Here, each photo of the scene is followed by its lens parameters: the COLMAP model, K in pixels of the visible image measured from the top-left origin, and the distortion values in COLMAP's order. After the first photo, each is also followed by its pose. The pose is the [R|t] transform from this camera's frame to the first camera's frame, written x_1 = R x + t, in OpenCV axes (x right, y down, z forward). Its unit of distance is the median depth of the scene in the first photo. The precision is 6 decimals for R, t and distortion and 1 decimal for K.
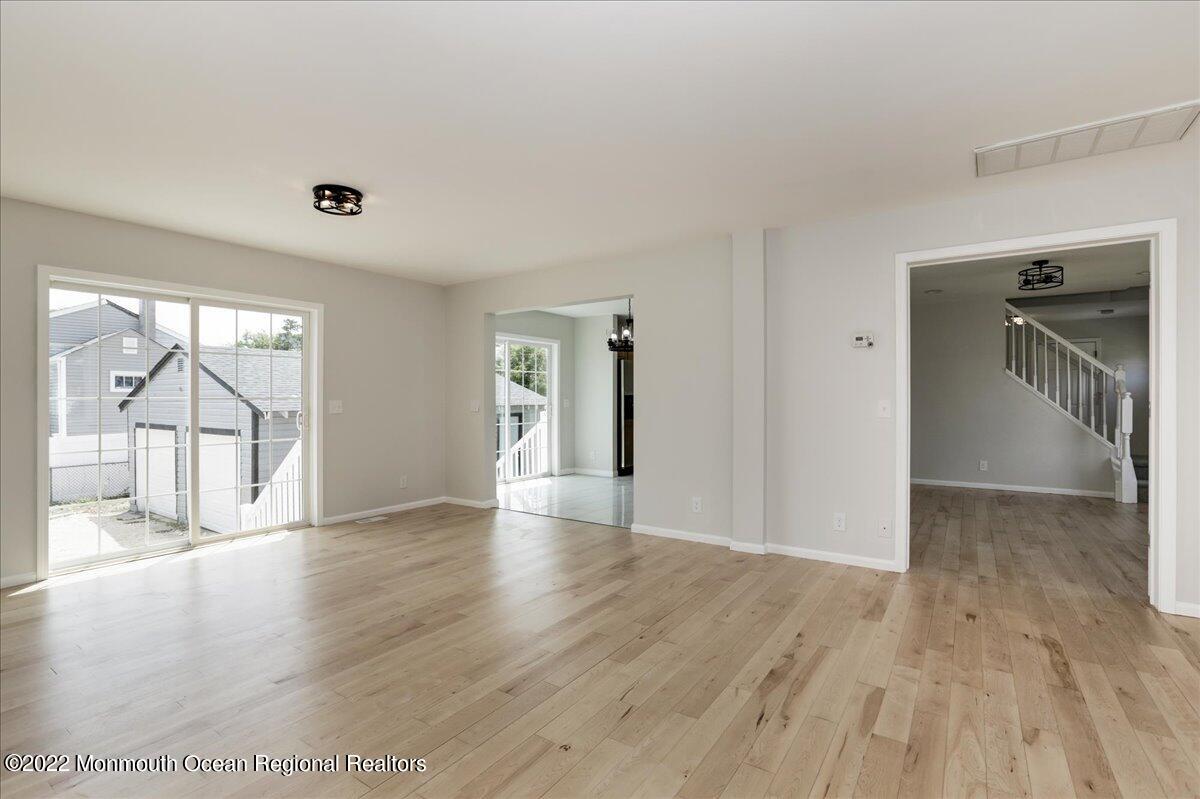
lens RADIAL K [[557.1, 0, 600.0], [0, 557.1, 399.5], [0, 0, 1]] dist [-0.027036, 0.000873]
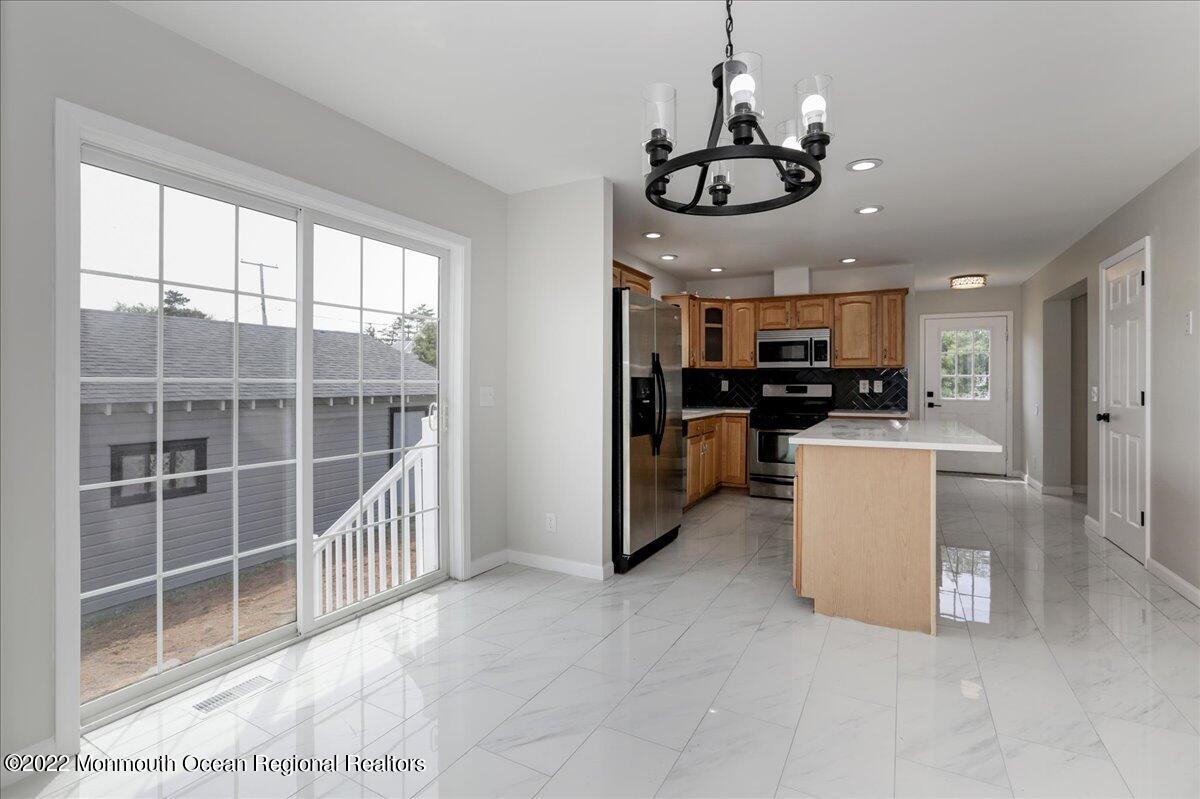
lens RADIAL K [[568.2, 0, 594.0], [0, 568.2, 388.6], [0, 0, 1]] dist [-0.026204, 0.000539]
pose [[0.994938, 0.001583, 0.100479, -0.040073], [-0.002075, 0.999986, 0.004793, -0.002307], [-0.100471, -0.004977, 0.994928, 0.977395]]
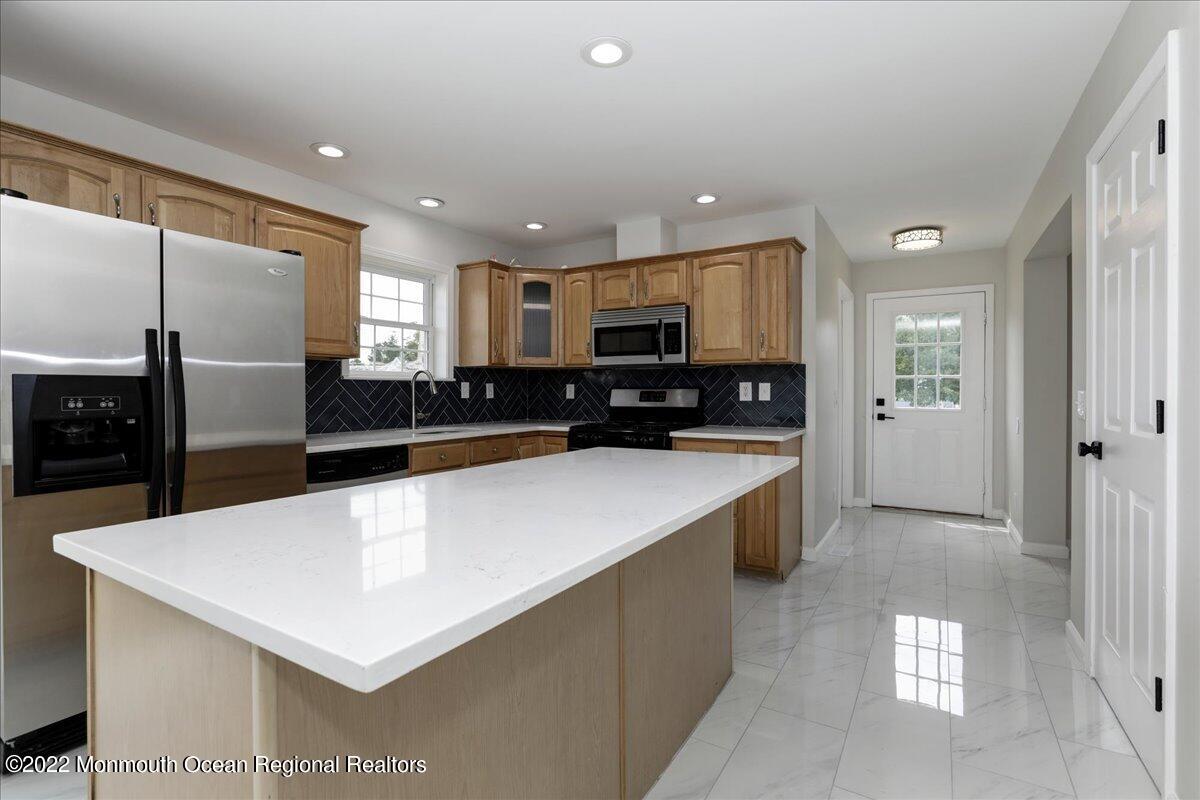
lens RADIAL K [[557.1, 0, 600.0], [0, 557.1, 400.0], [0, 0, 1]] dist [-0.027036, 0.000873]
pose [[0.998957, -0.001969, 0.045629, 0.394477], [0.001371, 0.999913, 0.013146, -0.000950], [-0.045651, -0.013070, 0.998872, 1.318611]]
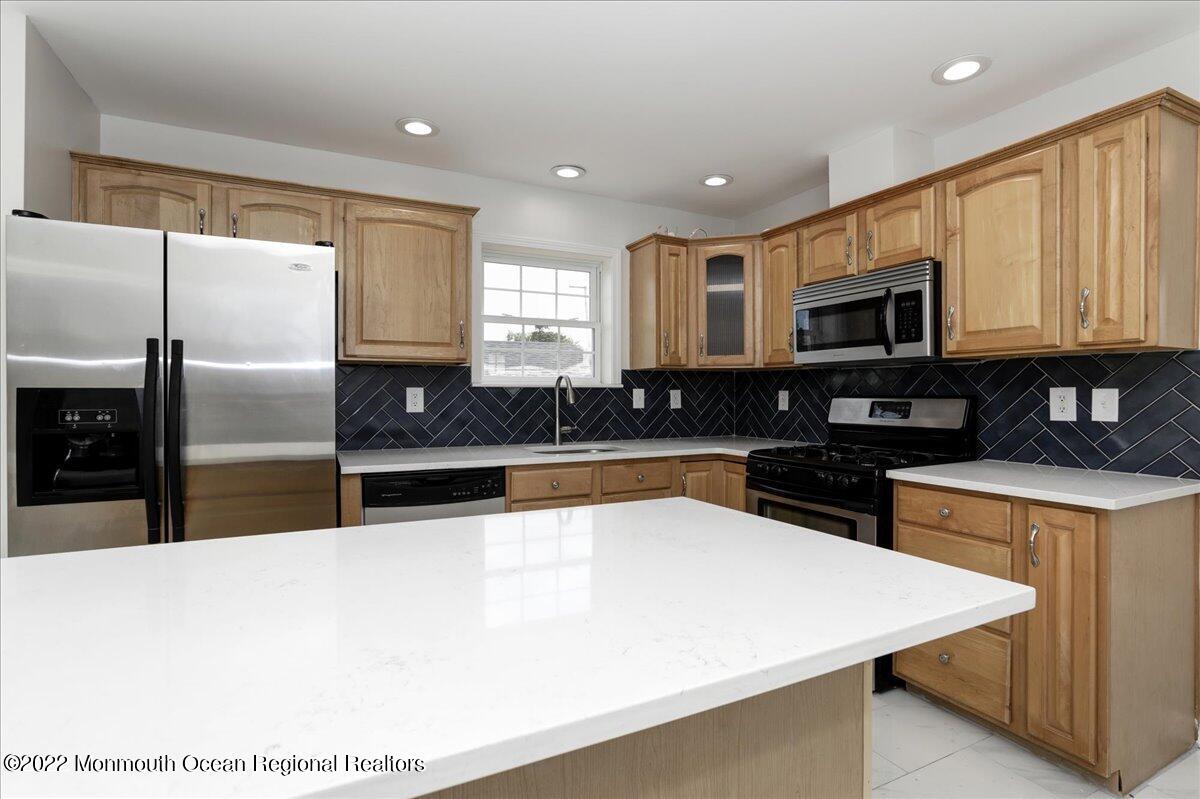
lens RADIAL K [[575.3, 0, 600.0], [0, 575.3, 399.5], [0, 0, 1]] dist [-0.034620, 0.016753]
pose [[0.868006, 0.005014, -0.496528, 0.538823], [-0.002126, 0.999977, 0.006381, -0.008057], [0.496549, -0.004484, 0.867997, 1.525800]]
